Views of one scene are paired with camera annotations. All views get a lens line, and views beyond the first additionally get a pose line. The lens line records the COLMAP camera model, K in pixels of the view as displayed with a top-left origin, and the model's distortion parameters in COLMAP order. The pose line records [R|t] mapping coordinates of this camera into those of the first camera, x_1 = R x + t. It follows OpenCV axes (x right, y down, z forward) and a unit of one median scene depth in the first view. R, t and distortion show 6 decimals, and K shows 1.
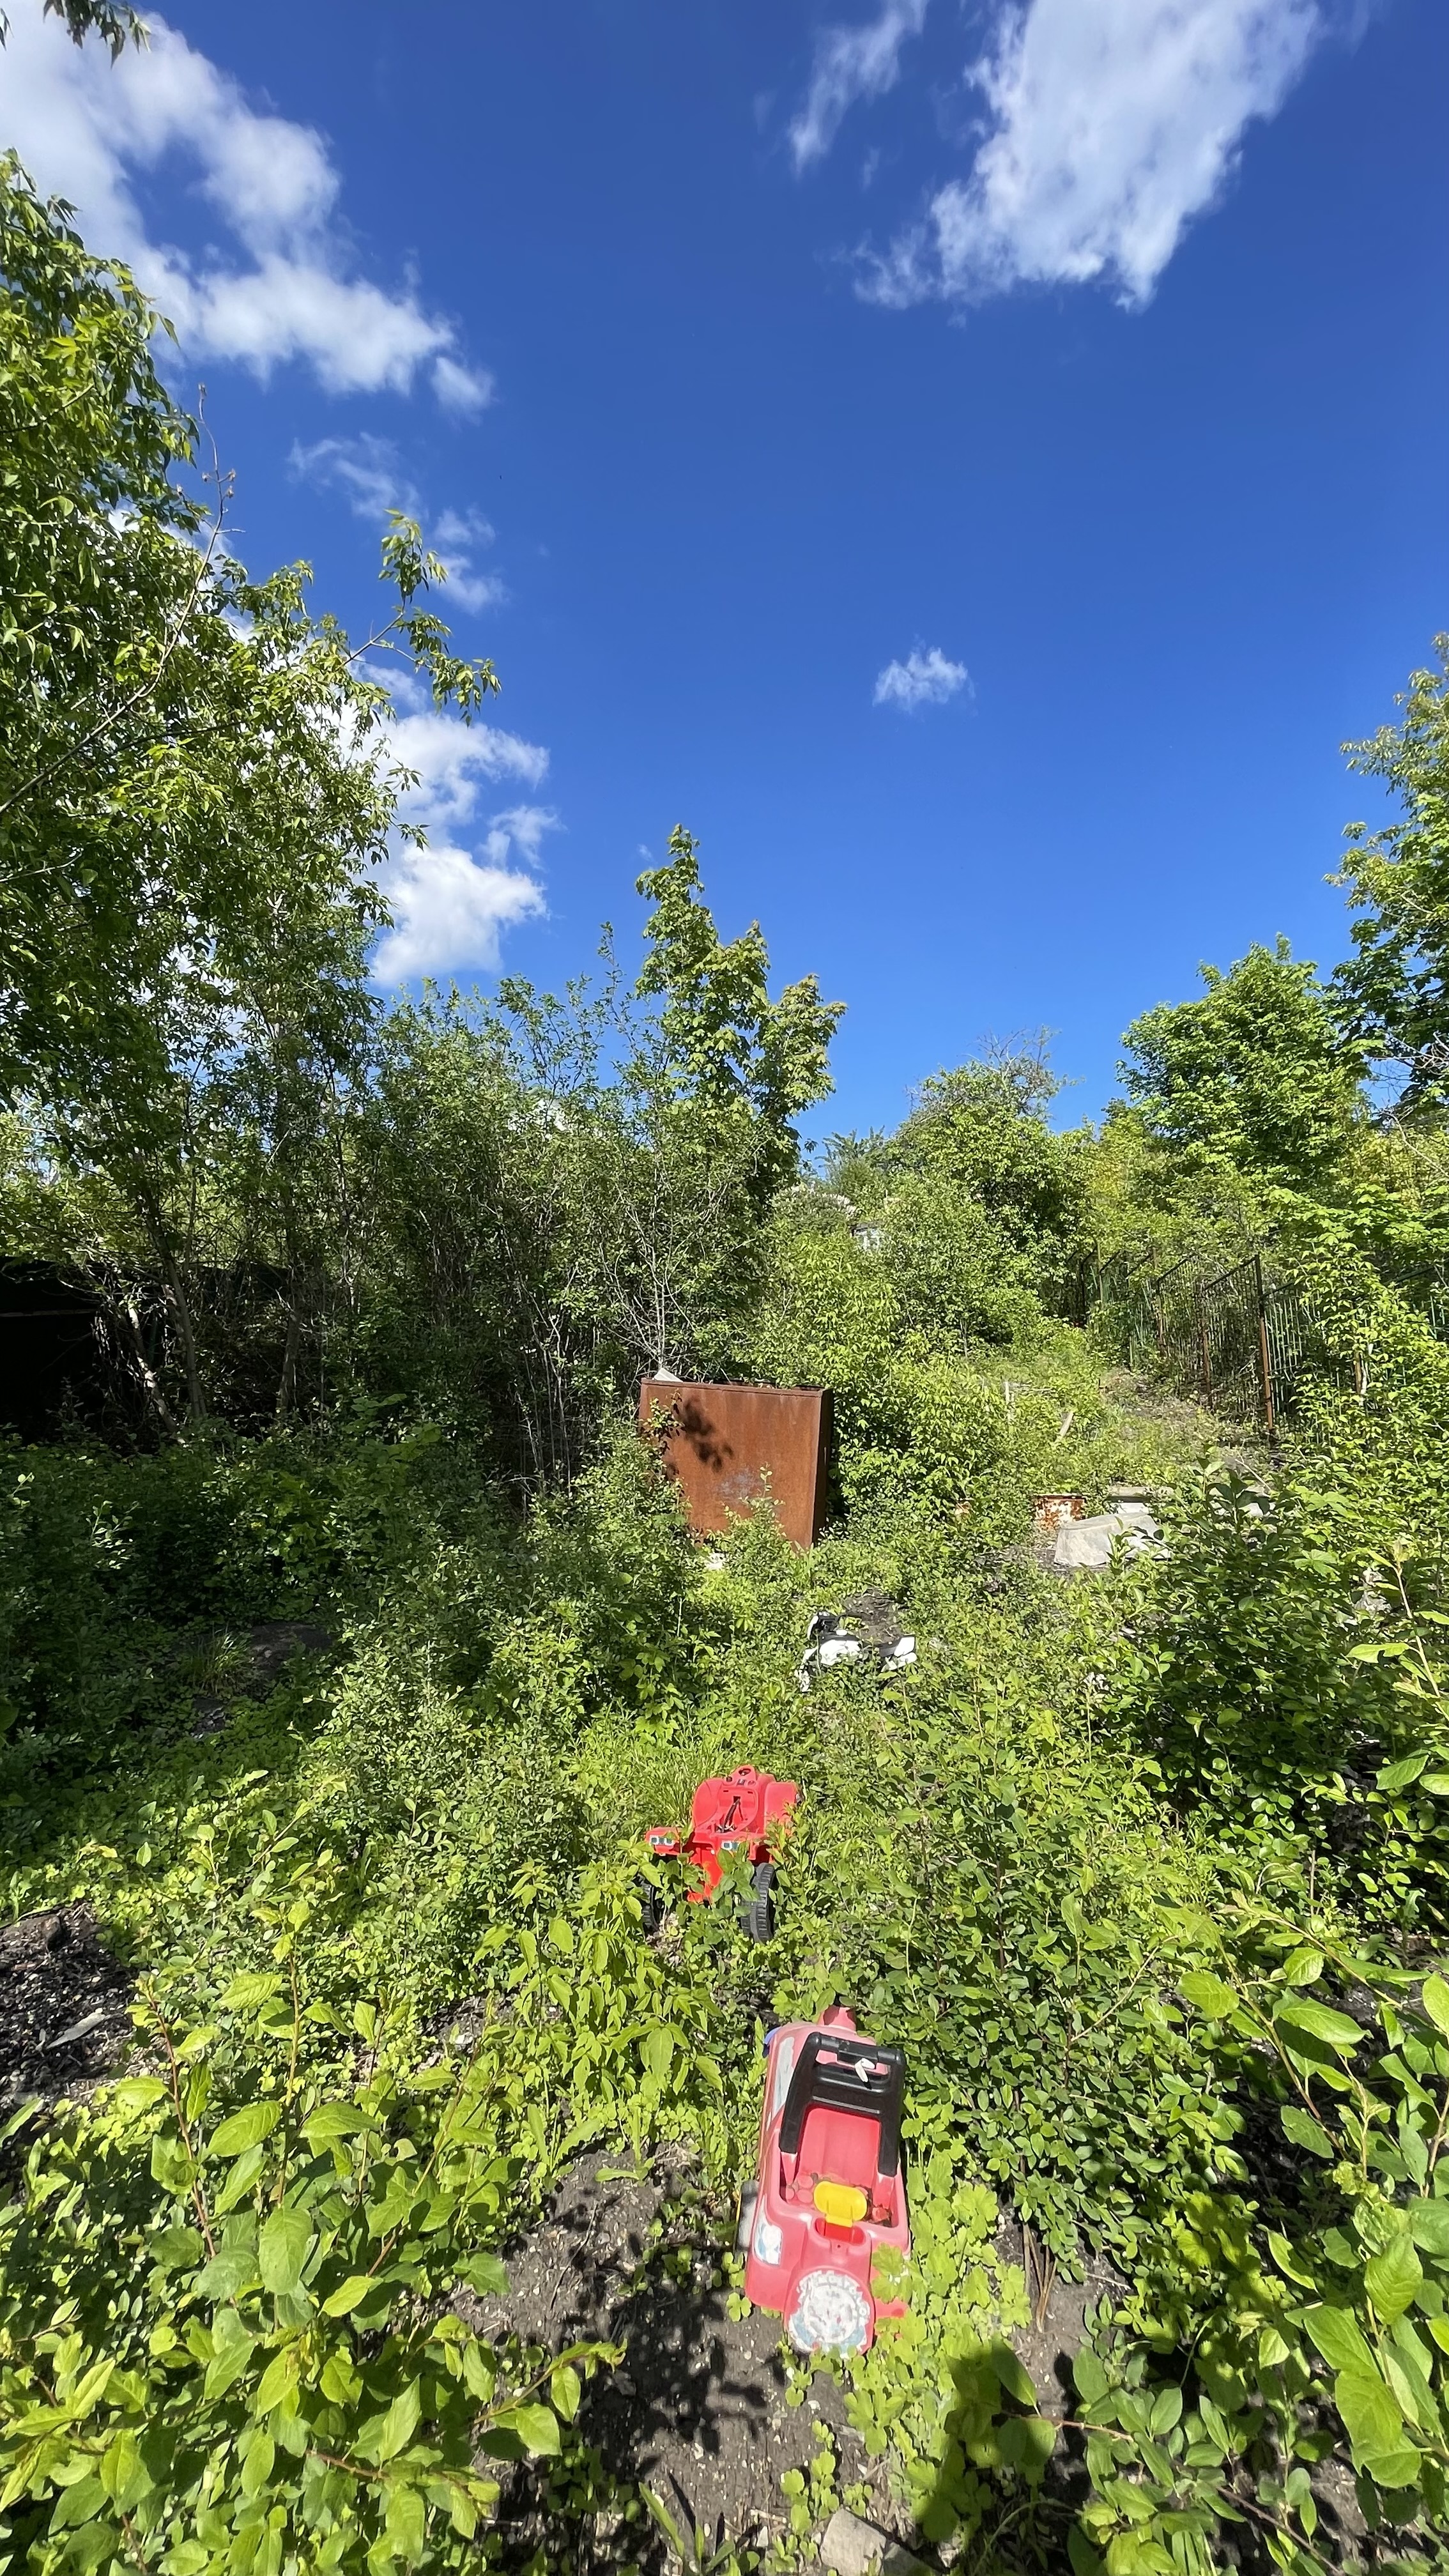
lens RADIAL K [[1040.9, 0, 719.4], [0, 1040.9, 1277.2], [0, 0, 1]] dist [-0.000431, -0.000684]
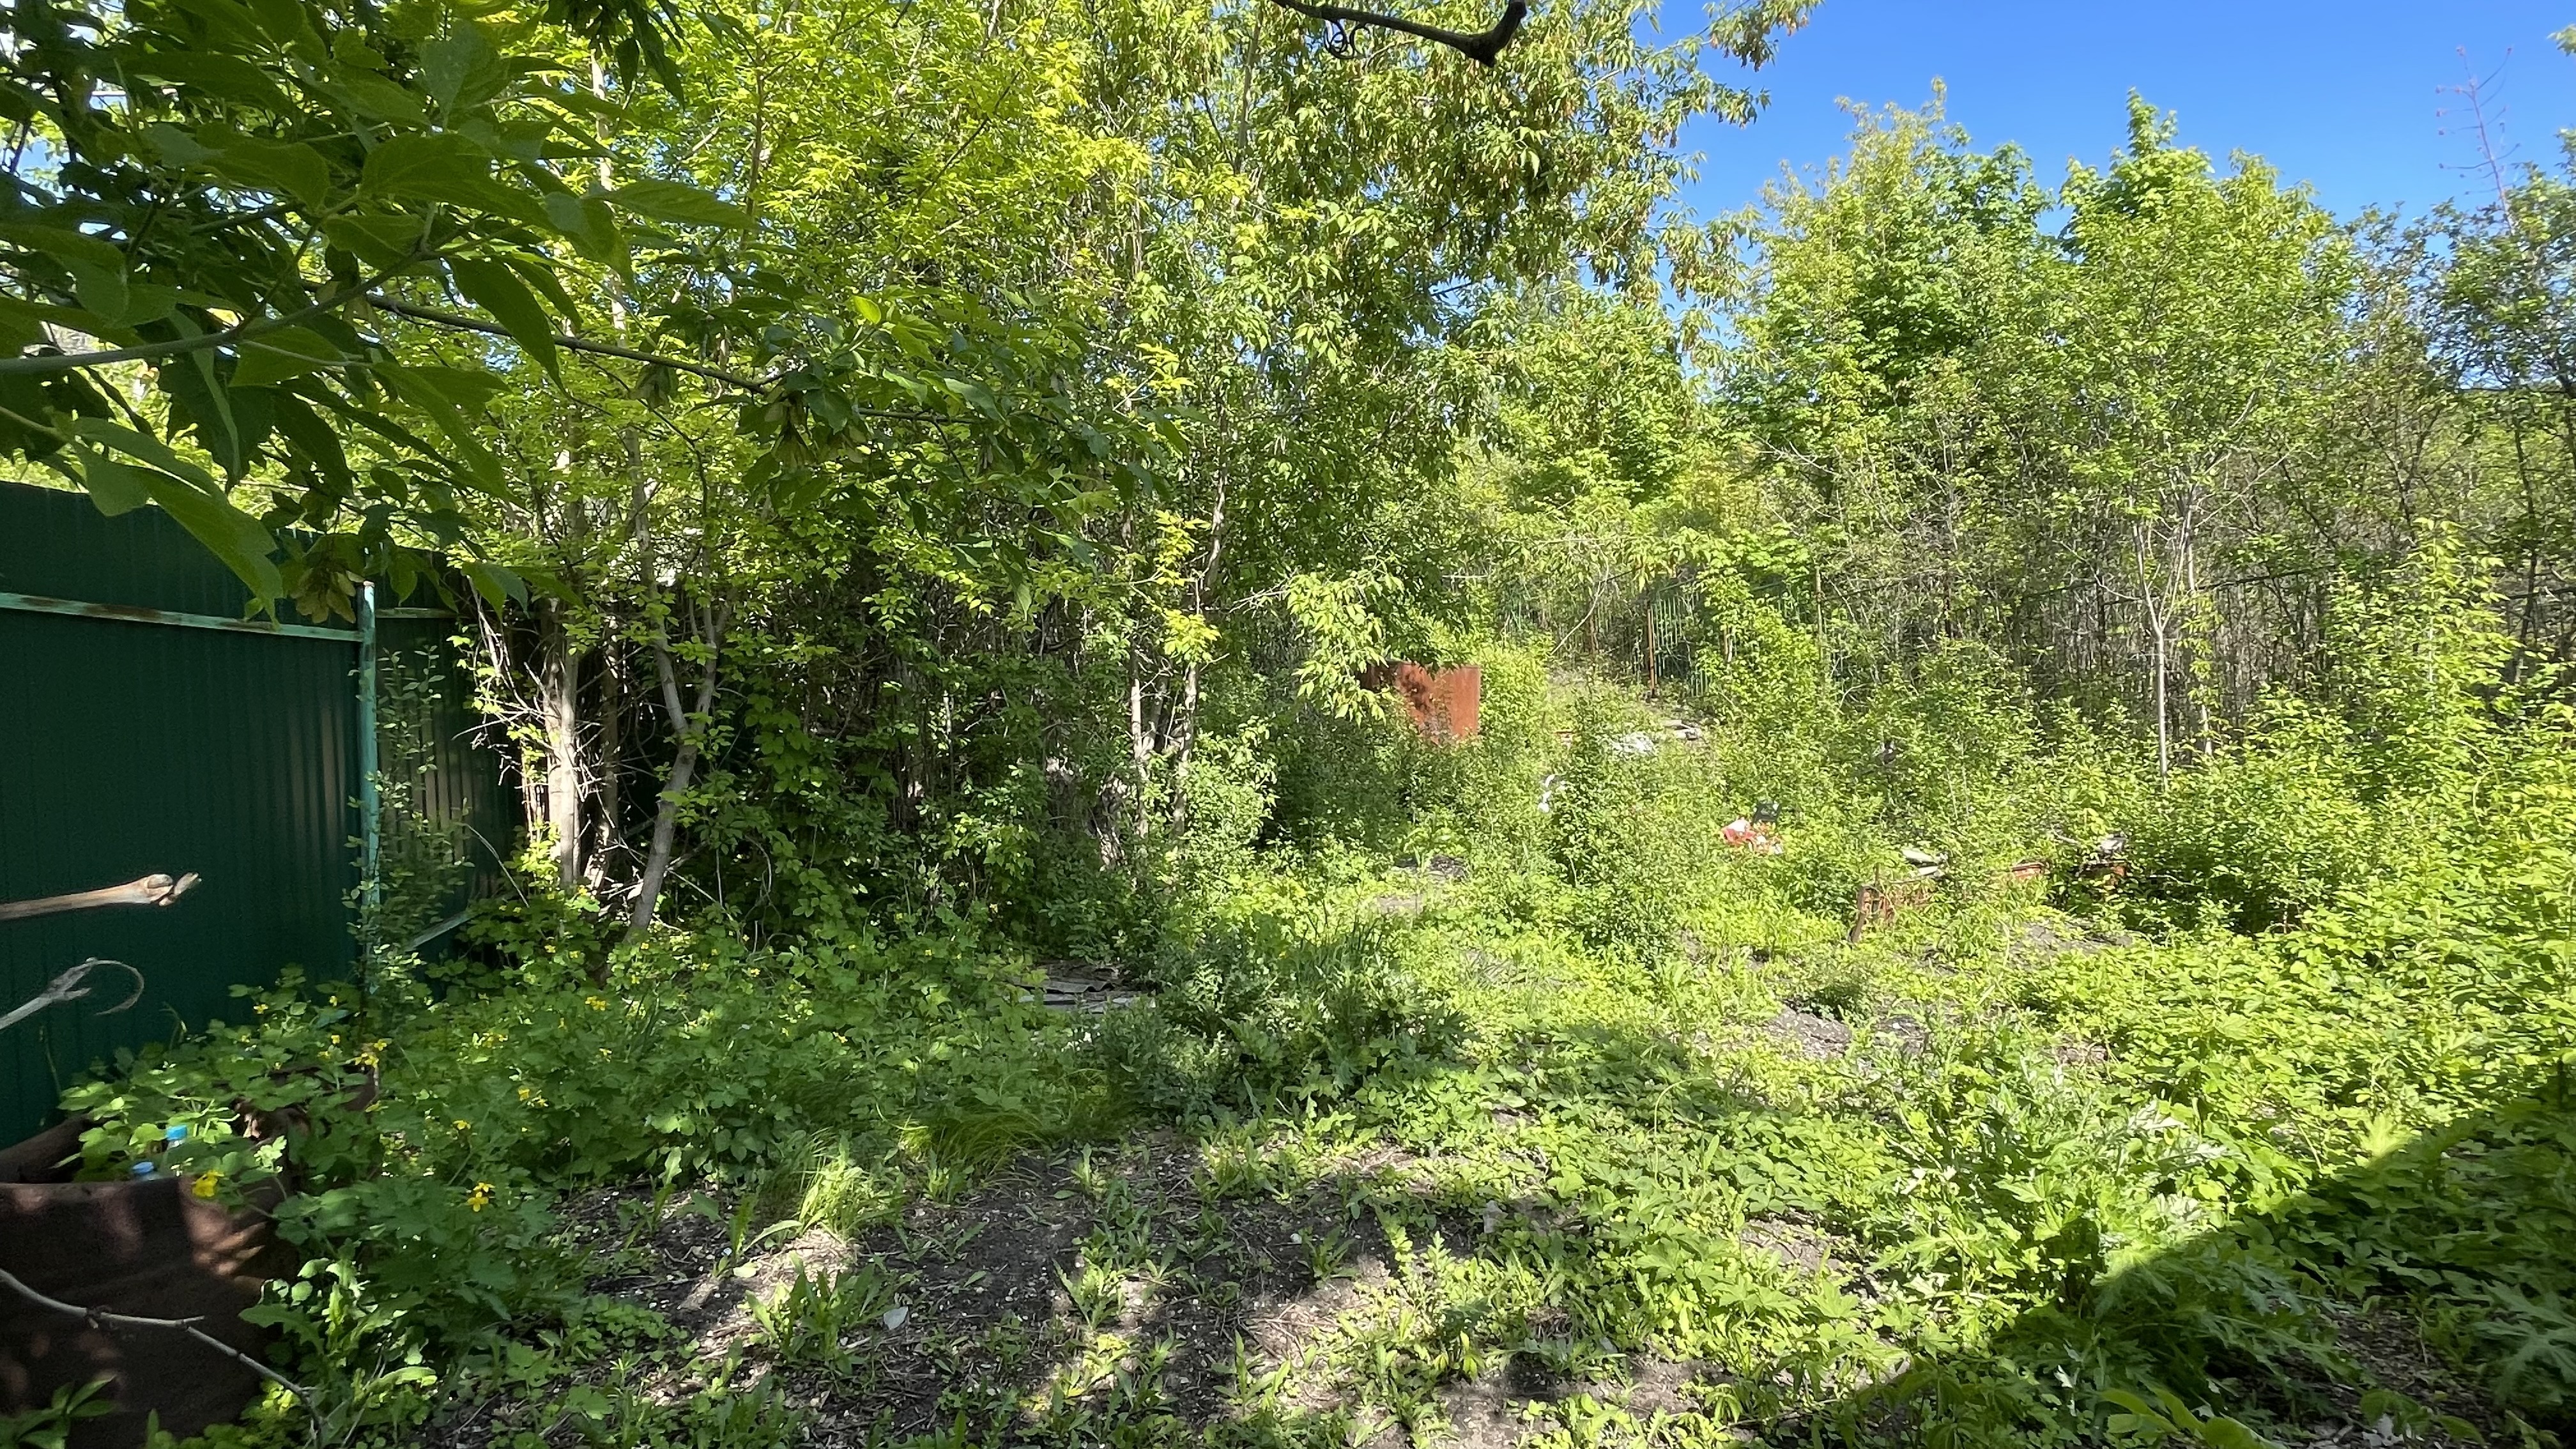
lens RADIAL K [[1291.9, 0, 1293.1], [0, 1291.9, 709.2], [0, 0, 1]] dist [-0.002438, -0.000294]
pose [[0.947950, -0.025219, 0.317418, -0.282456], [-0.015063, 0.992191, 0.123817, -0.020888], [-0.318062, -0.122154, 0.940168, -0.289245]]
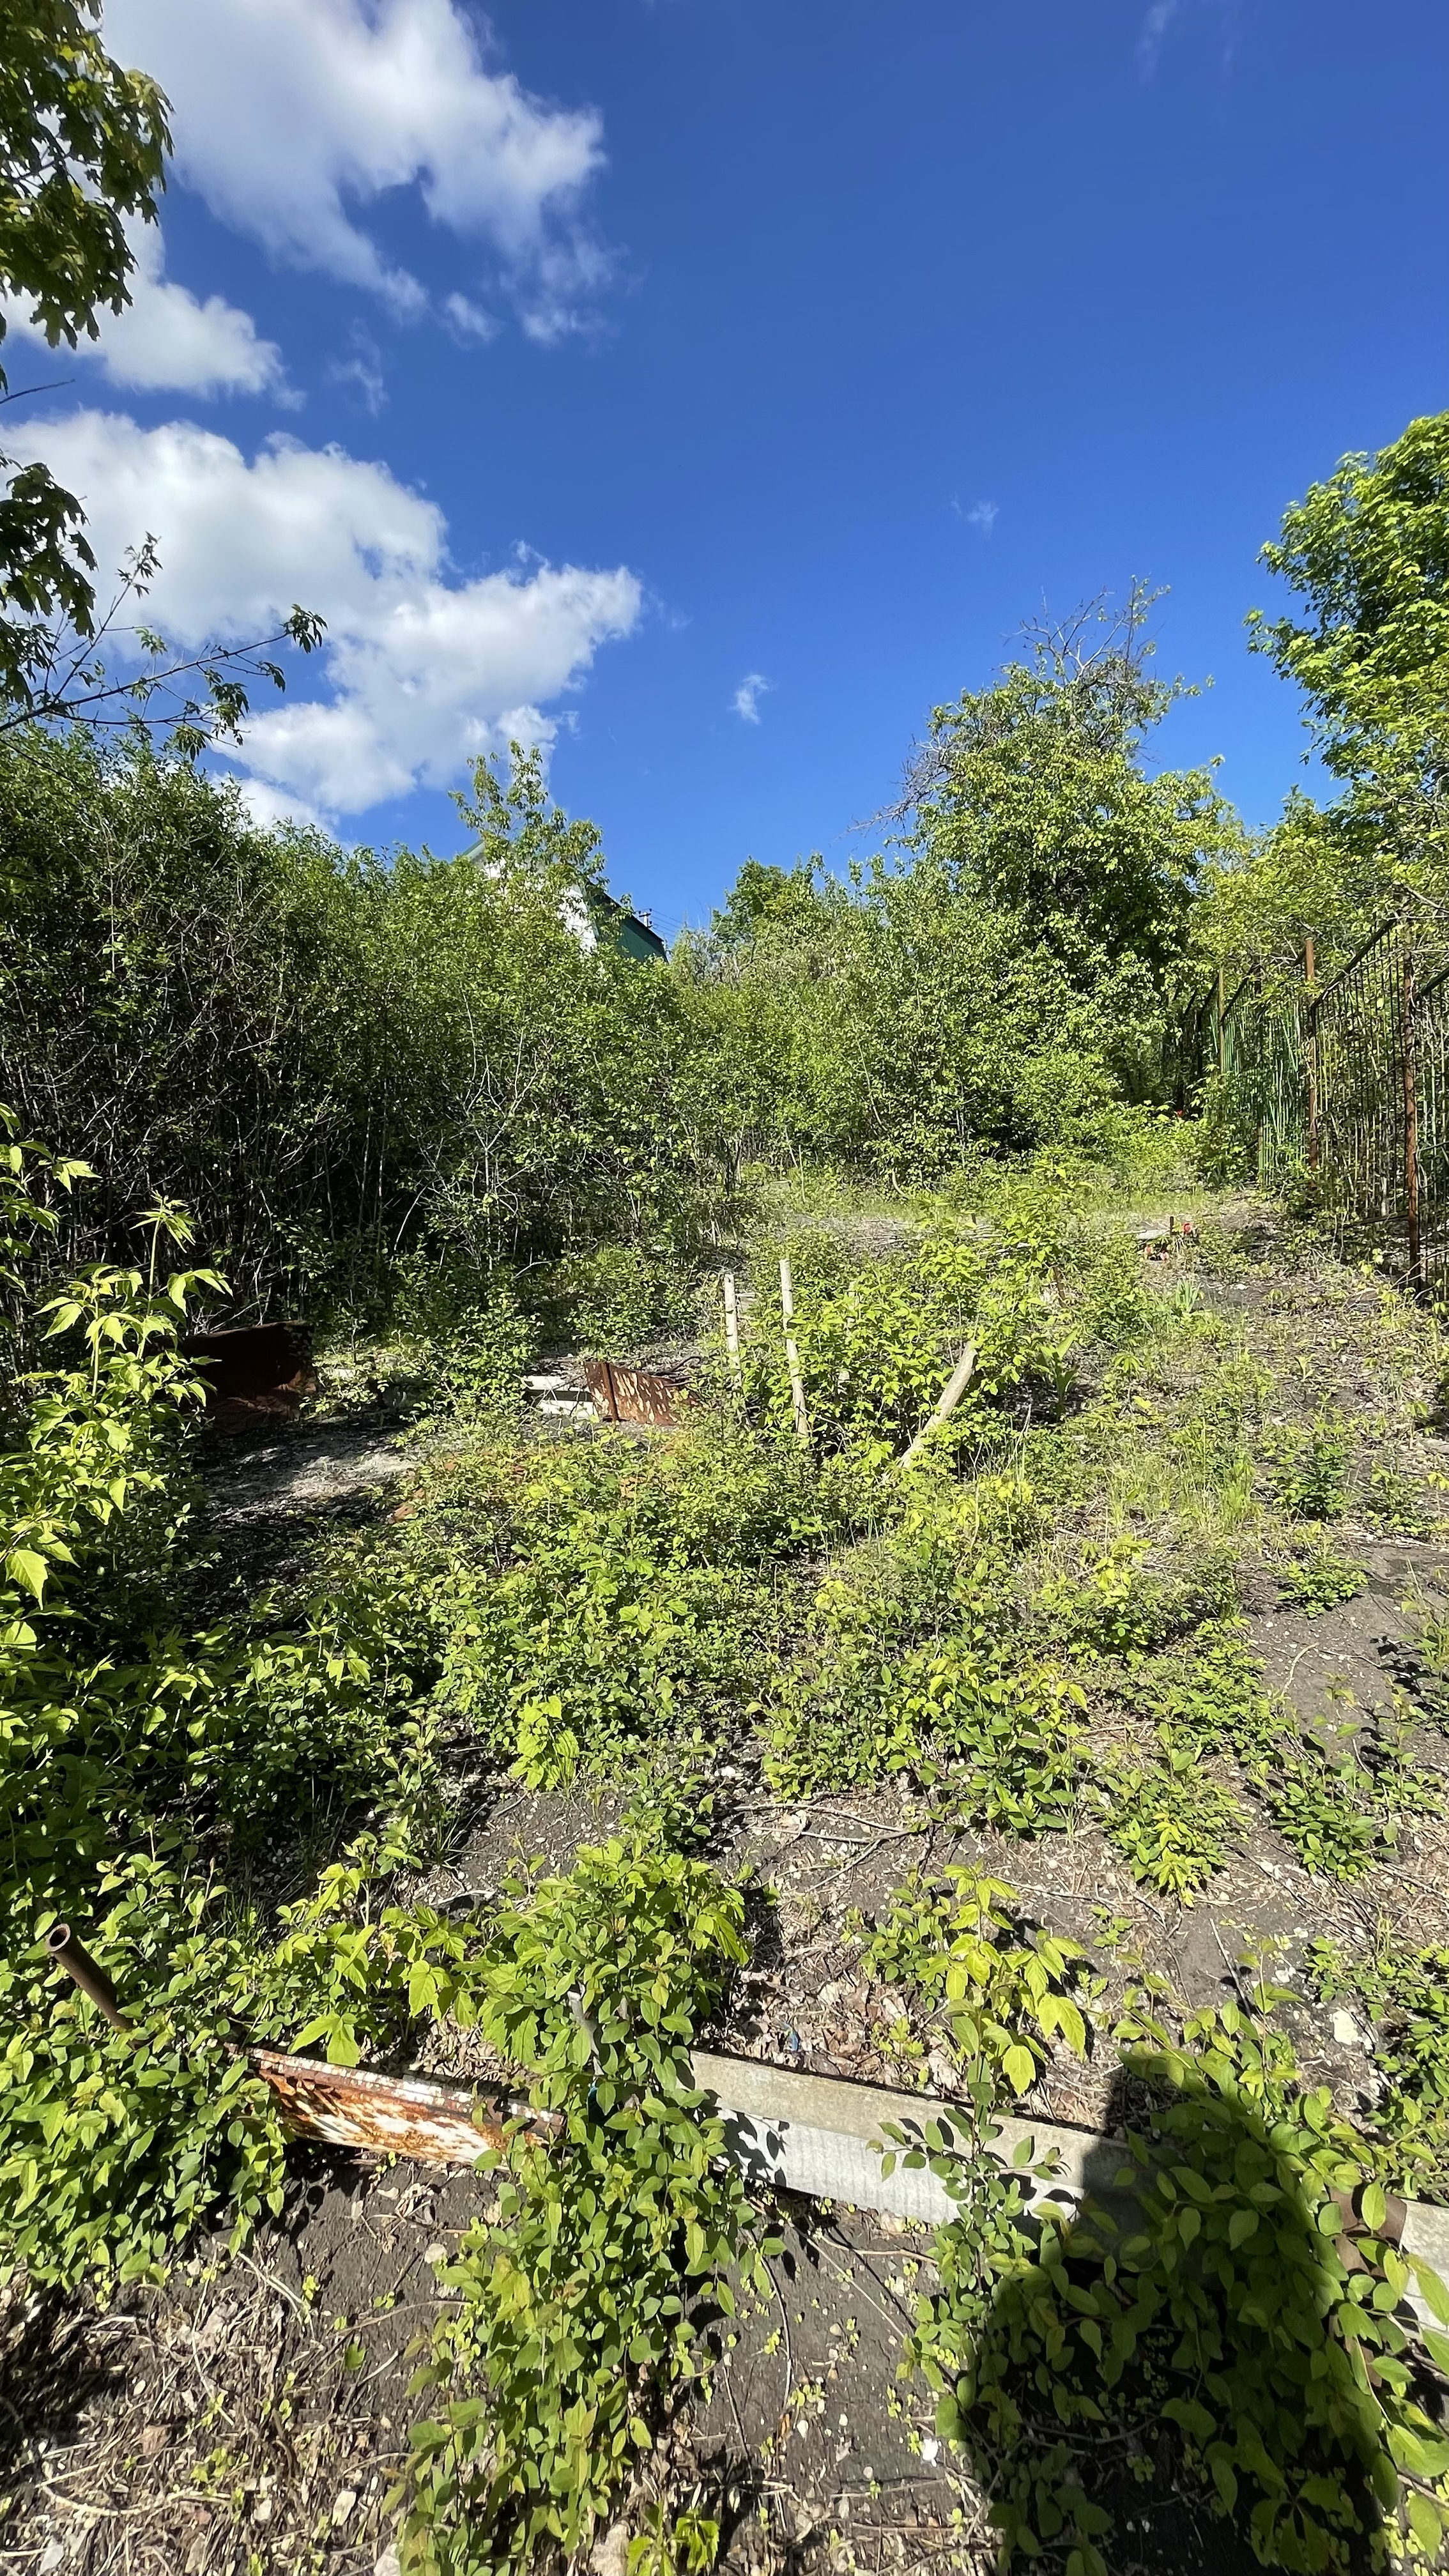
lens RADIAL K [[1040.9, 0, 719.4], [0, 1040.9, 1277.2], [0, 0, 1]] dist [-0.000431, -0.000684]
pose [[0.989409, -0.017521, -0.144095, 0.177618], [0.041709, 0.985142, 0.166597, 0.029171], [0.139035, -0.170843, 0.975439, 0.386347]]
